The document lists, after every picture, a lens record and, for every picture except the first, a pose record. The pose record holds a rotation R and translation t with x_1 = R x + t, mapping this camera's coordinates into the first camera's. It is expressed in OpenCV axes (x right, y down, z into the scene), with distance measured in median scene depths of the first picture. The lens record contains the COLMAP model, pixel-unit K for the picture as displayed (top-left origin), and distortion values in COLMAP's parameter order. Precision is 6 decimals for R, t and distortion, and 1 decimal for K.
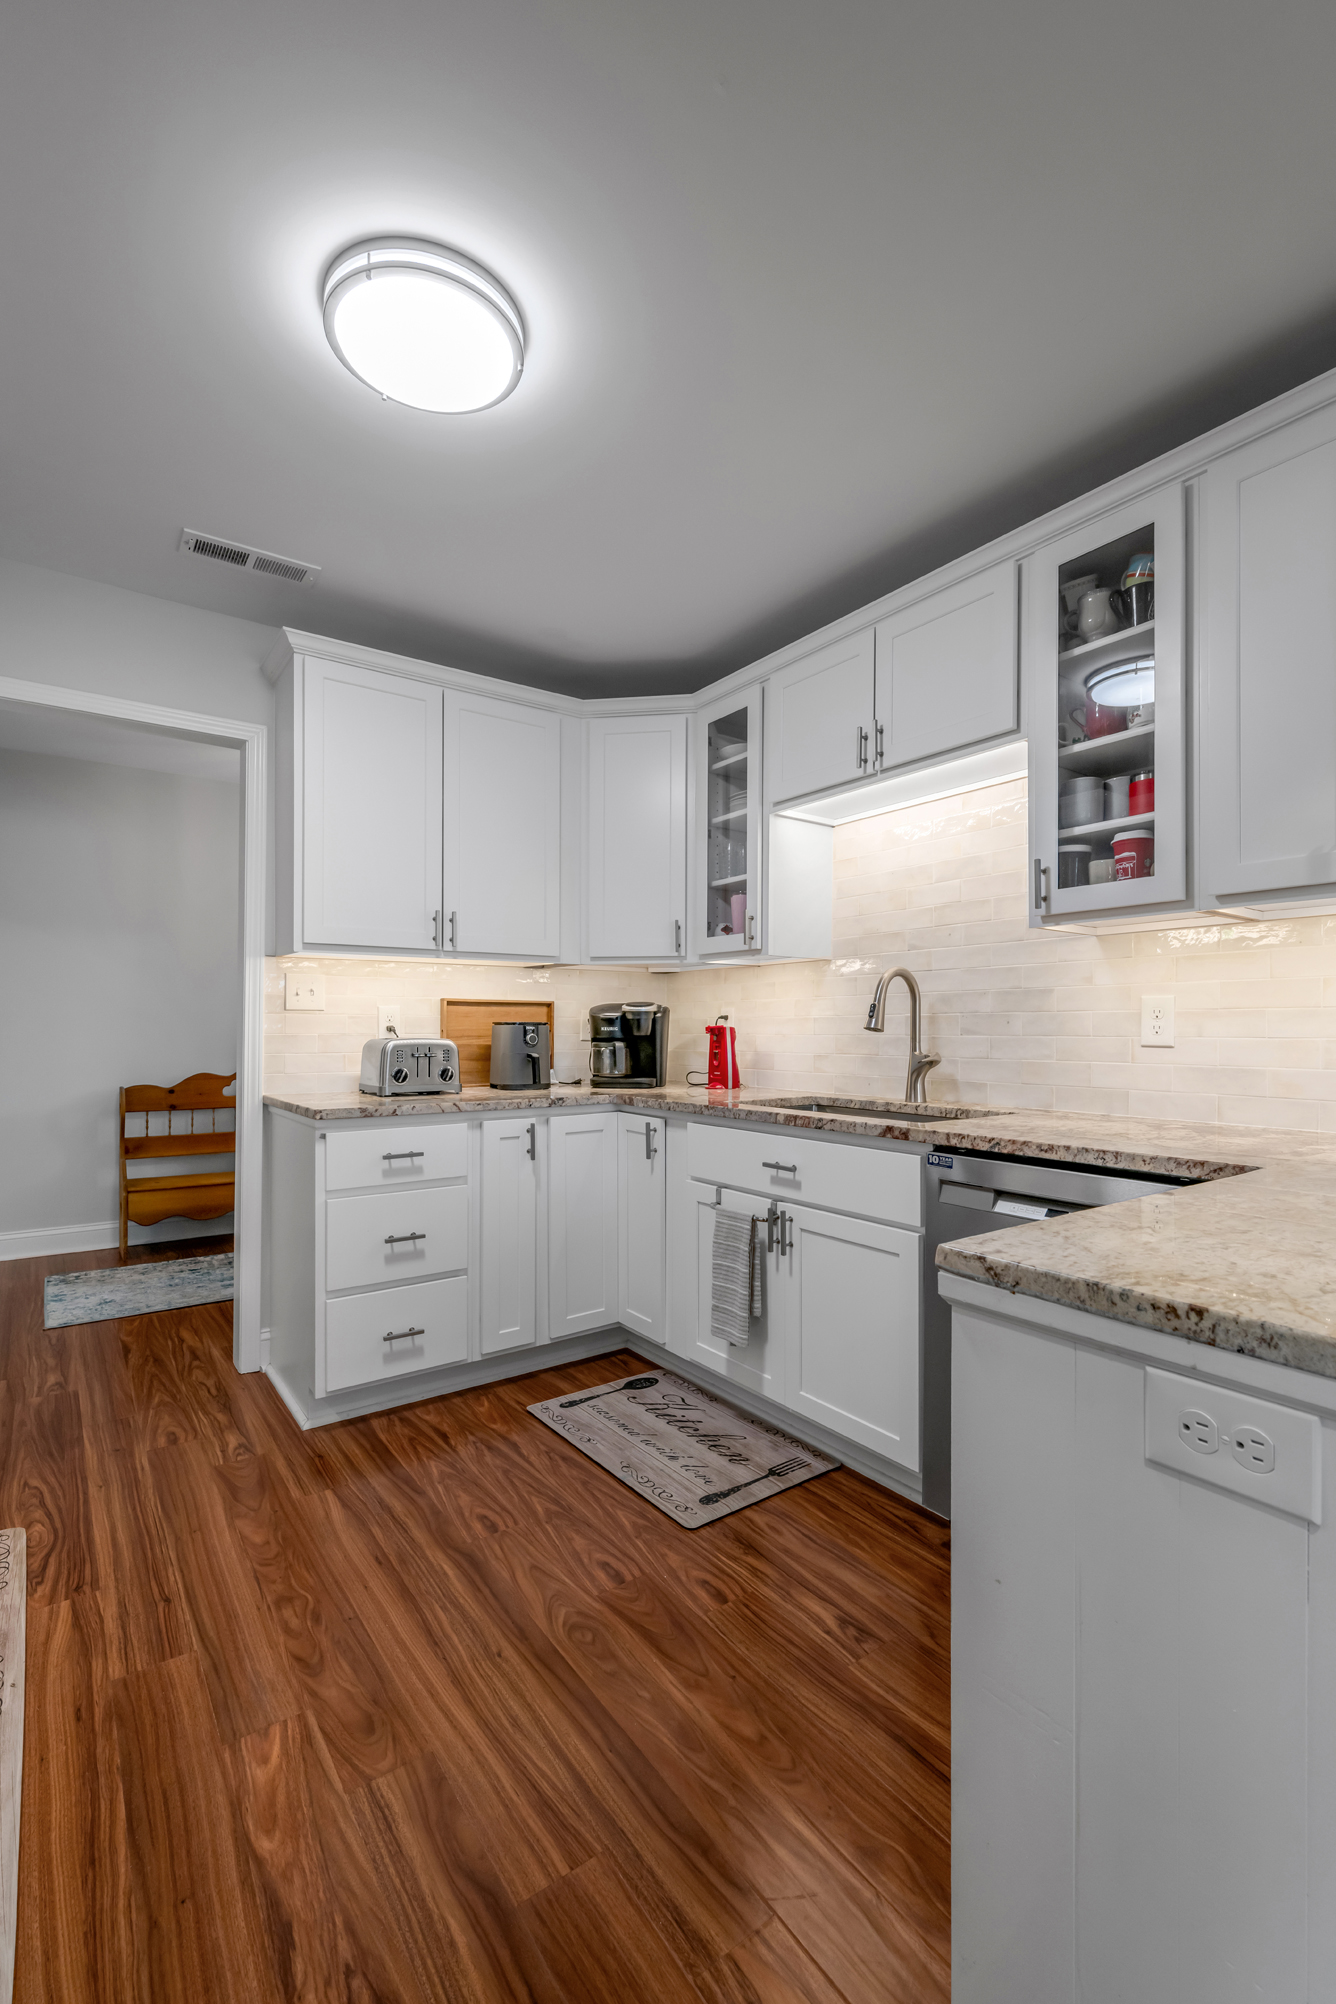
lens RADIAL K [[878.7, 0, 676.2], [0, 878.7, 1026.0], [0, 0, 1]] dist [-0.000667, 0.000061]
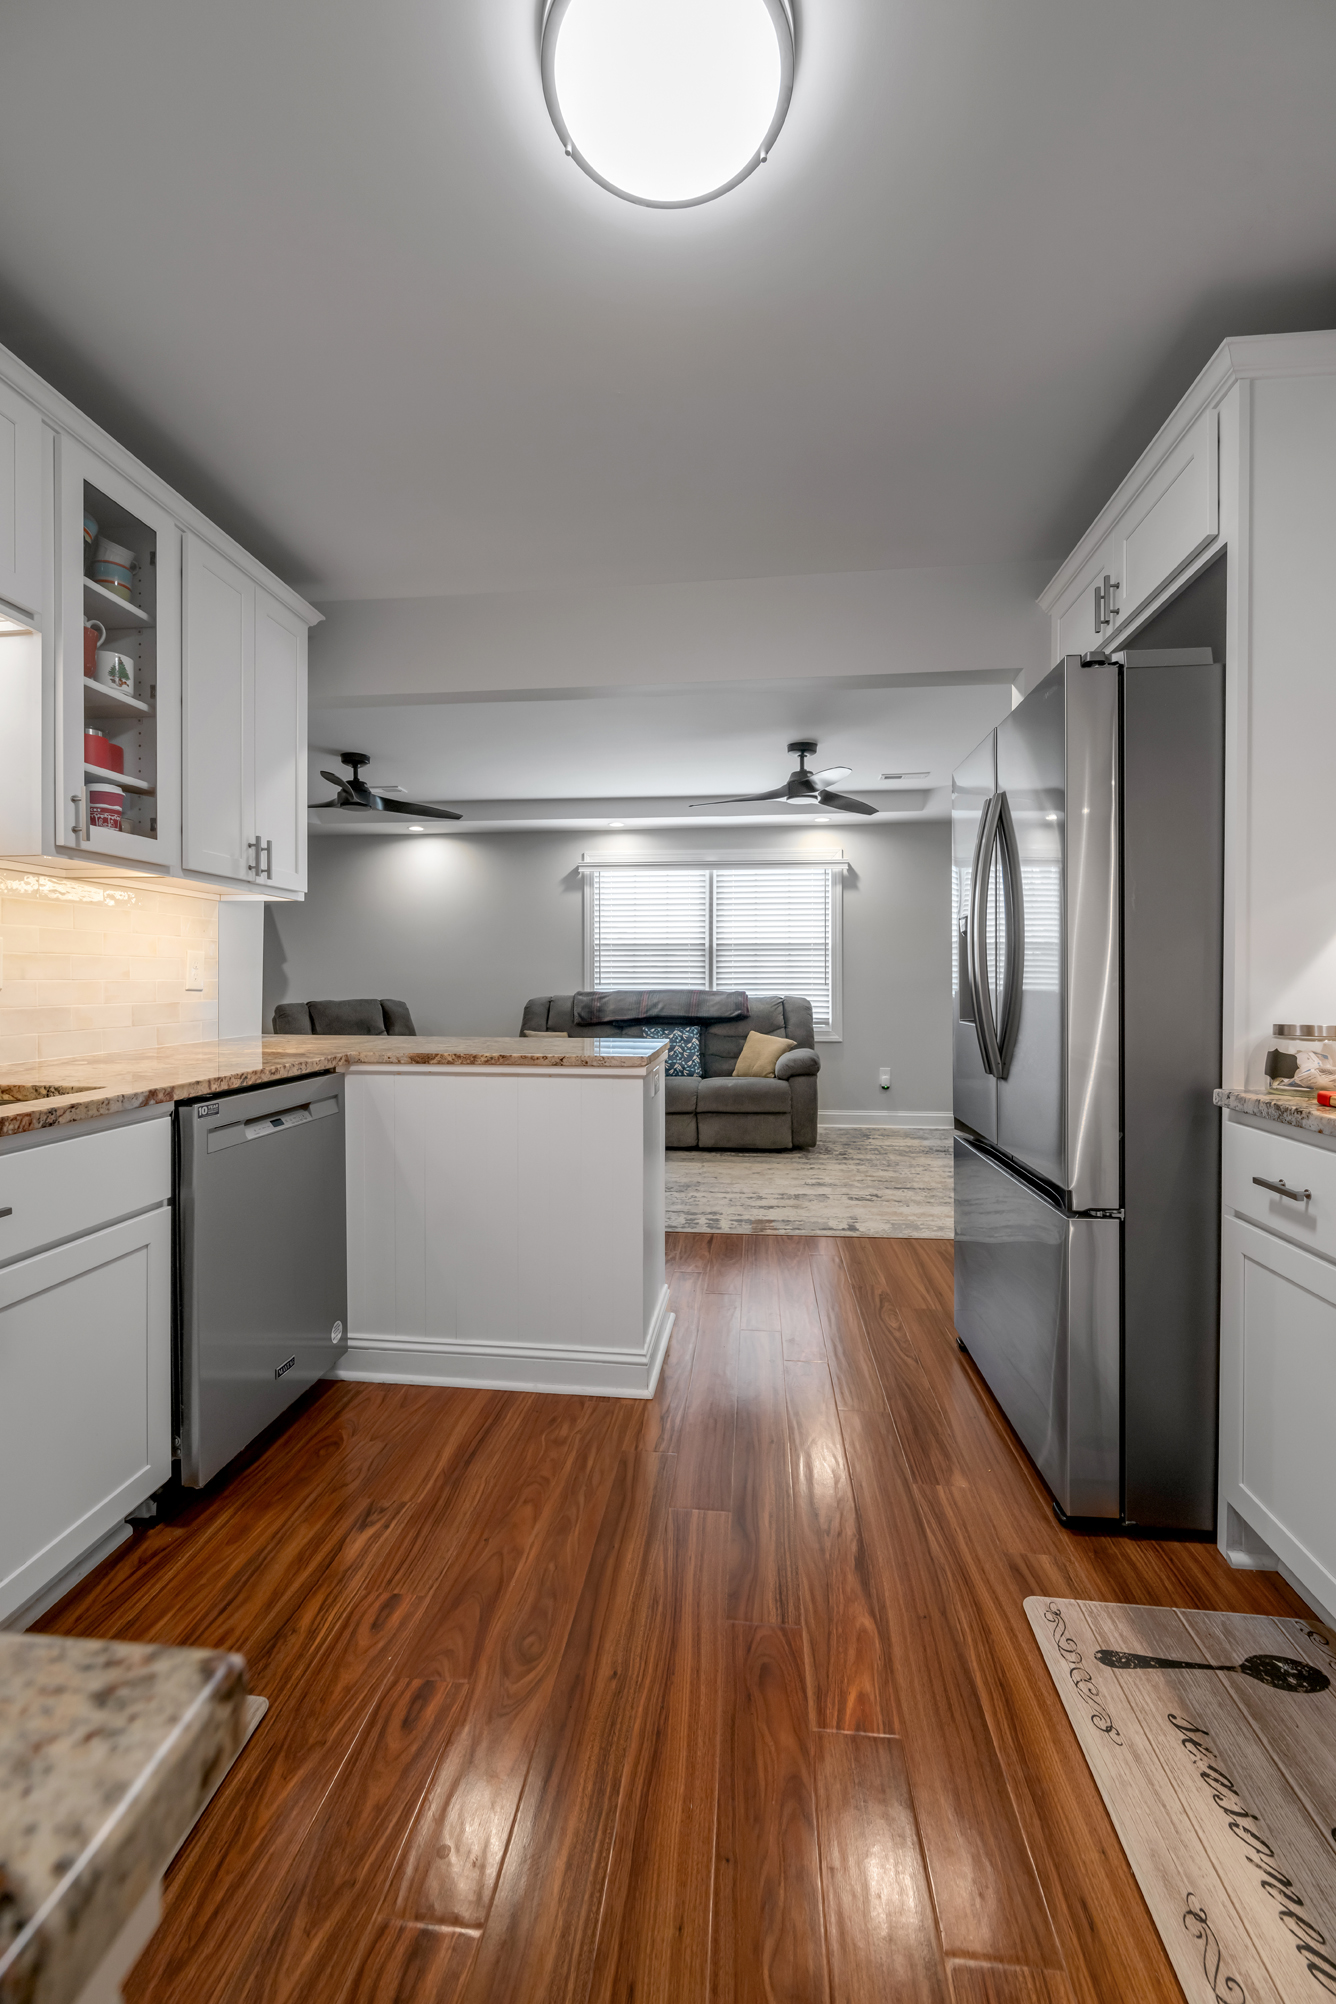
lens RADIAL K [[804.1, 0, 672.2], [0, 804.1, 981.5], [0, 0, 1]] dist [-0.005326, 0.000114]
pose [[-0.743212, -0.007087, 0.669019, -0.478074], [-0.005782, 0.999975, 0.004170, 0.005030], [-0.669031, -0.000769, -0.743234, 0.954925]]
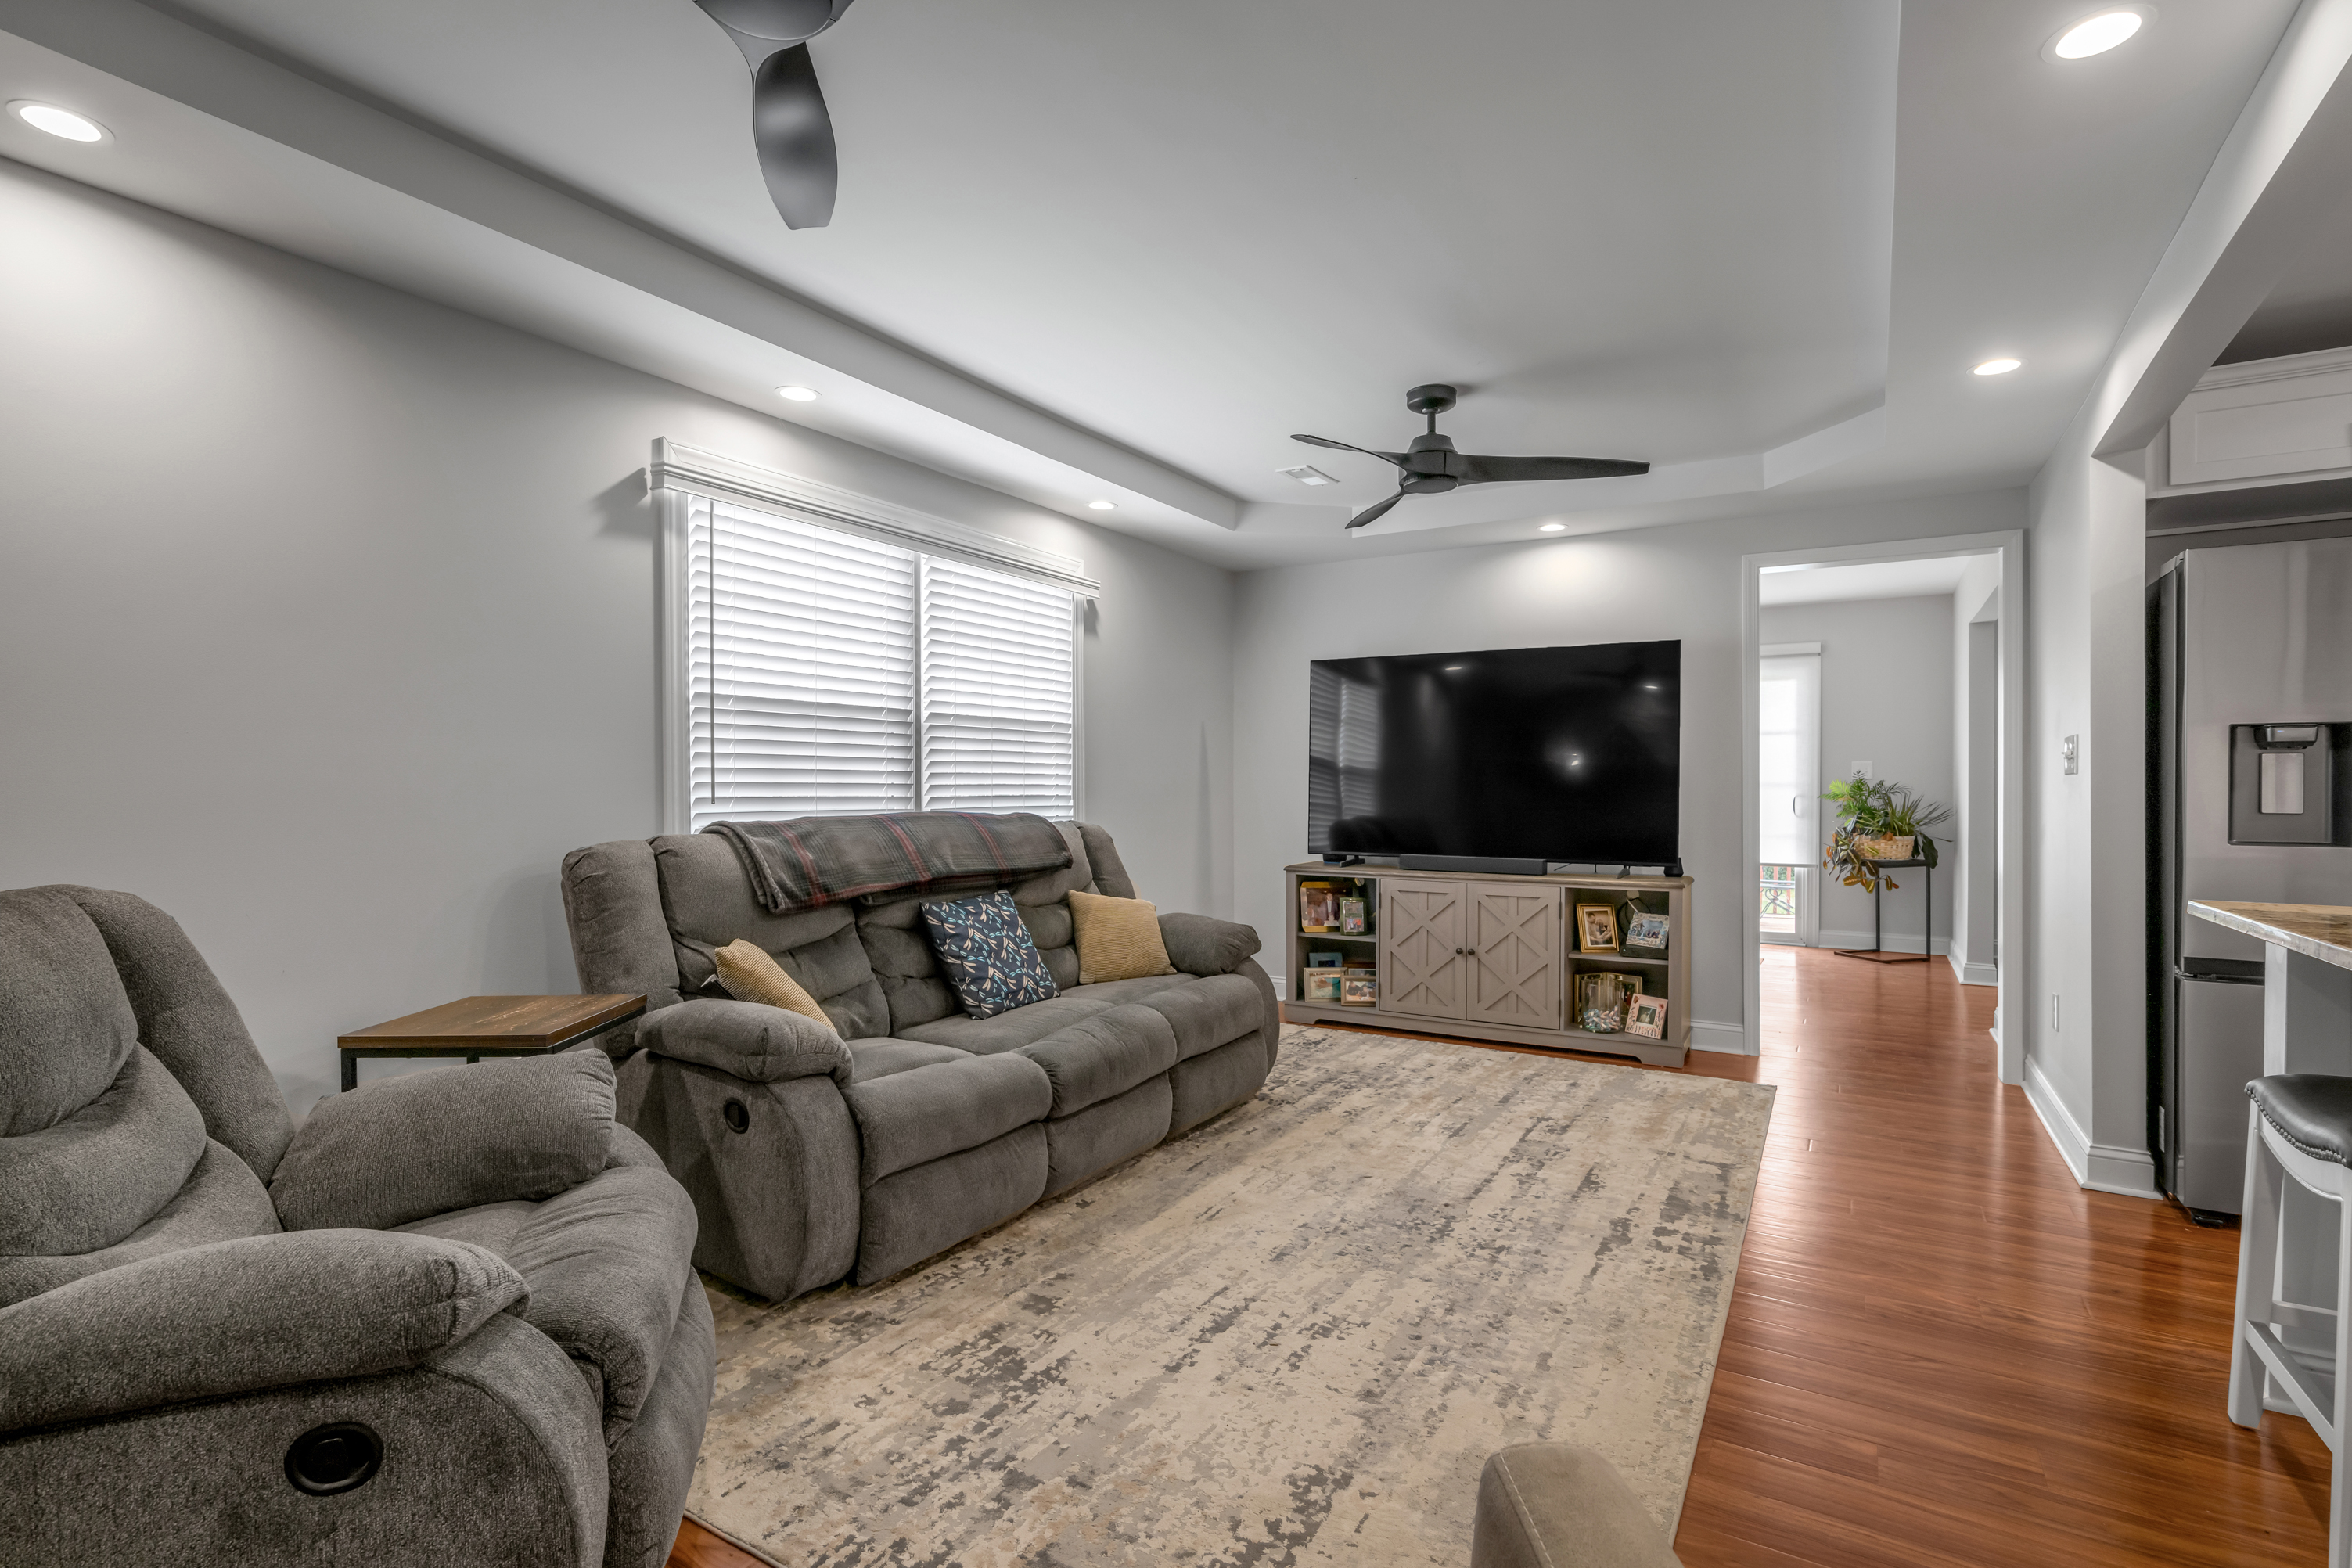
lens RADIAL K [[1106.6, 0, 1176.0], [0, 1106.6, 784.0], [0, 0, 1]] dist [0.001036, -0.006302]
pose [[-0.924937, -0.009014, -0.380013, 1.296497], [-0.007684, 0.999958, -0.005016, 0.006872], [0.380042, -0.001720, -0.924968, 0.656993]]
